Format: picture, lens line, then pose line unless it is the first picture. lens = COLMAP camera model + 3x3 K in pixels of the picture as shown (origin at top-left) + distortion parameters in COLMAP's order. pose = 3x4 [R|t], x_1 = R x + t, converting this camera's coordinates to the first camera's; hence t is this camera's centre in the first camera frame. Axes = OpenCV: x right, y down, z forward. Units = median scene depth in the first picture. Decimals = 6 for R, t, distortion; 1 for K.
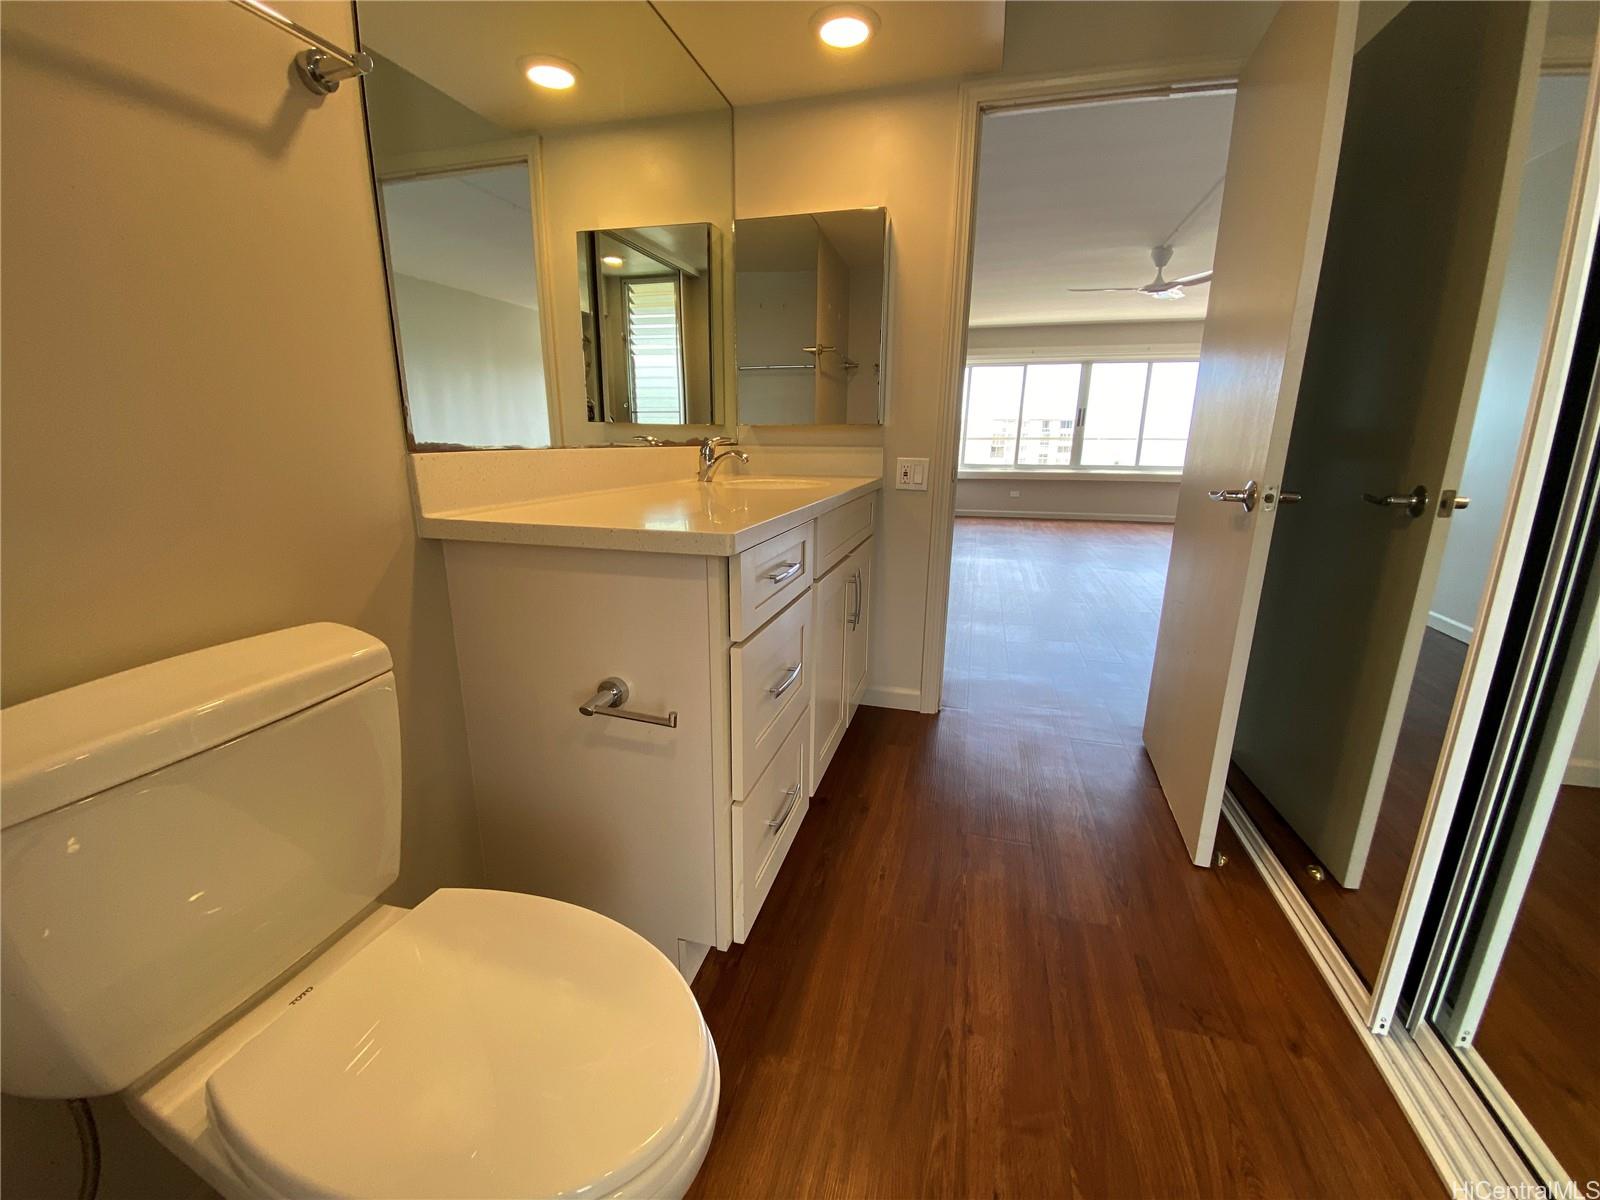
lens RADIAL K [[648.0, 0, 800.0], [0, 648.0, 600.0], [0, 0, 1]] dist [0.033611, -0.025566]
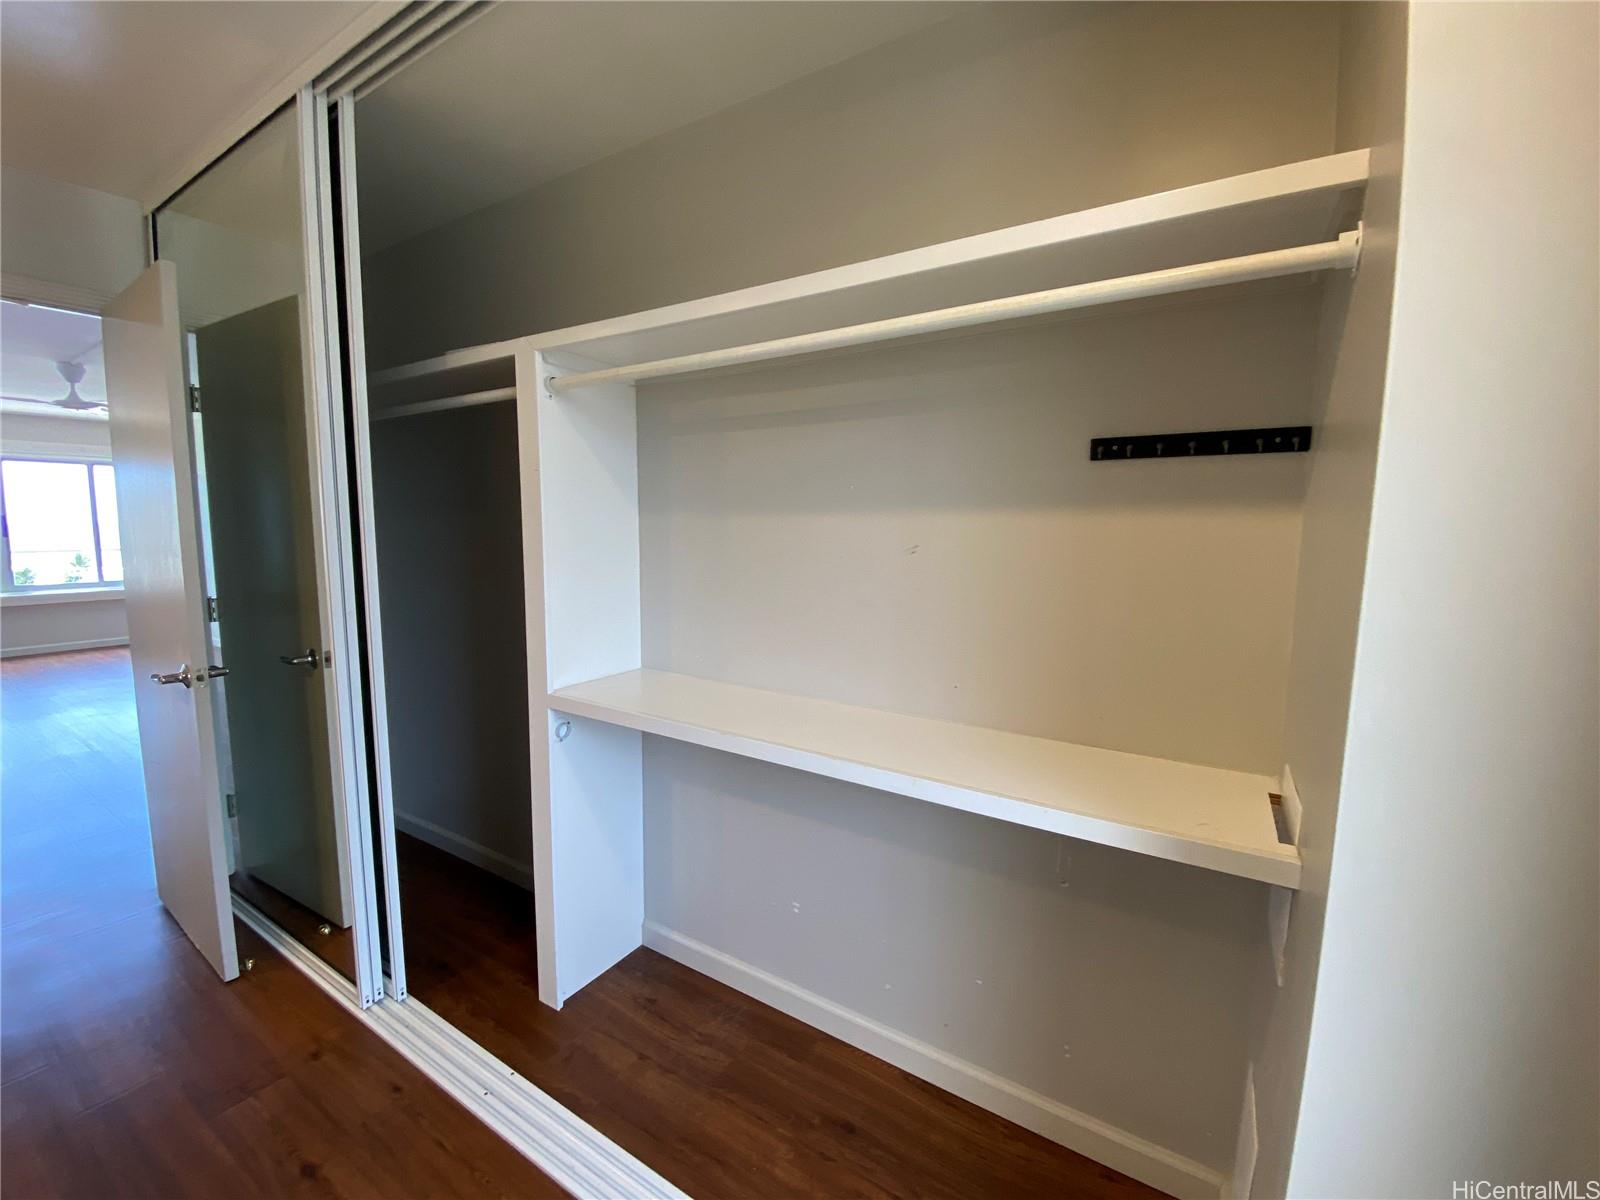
lens RADIAL K [[648.0, 0, 800.0], [0, 648.0, 600.0], [0, 0, 1]] dist [0.033611, -0.025566]
pose [[0.287001, -0.107929, 0.951831, -0.139023], [0.227120, 0.972968, 0.041844, -0.076052], [-0.930617, 0.204170, 0.303755, -0.457611]]
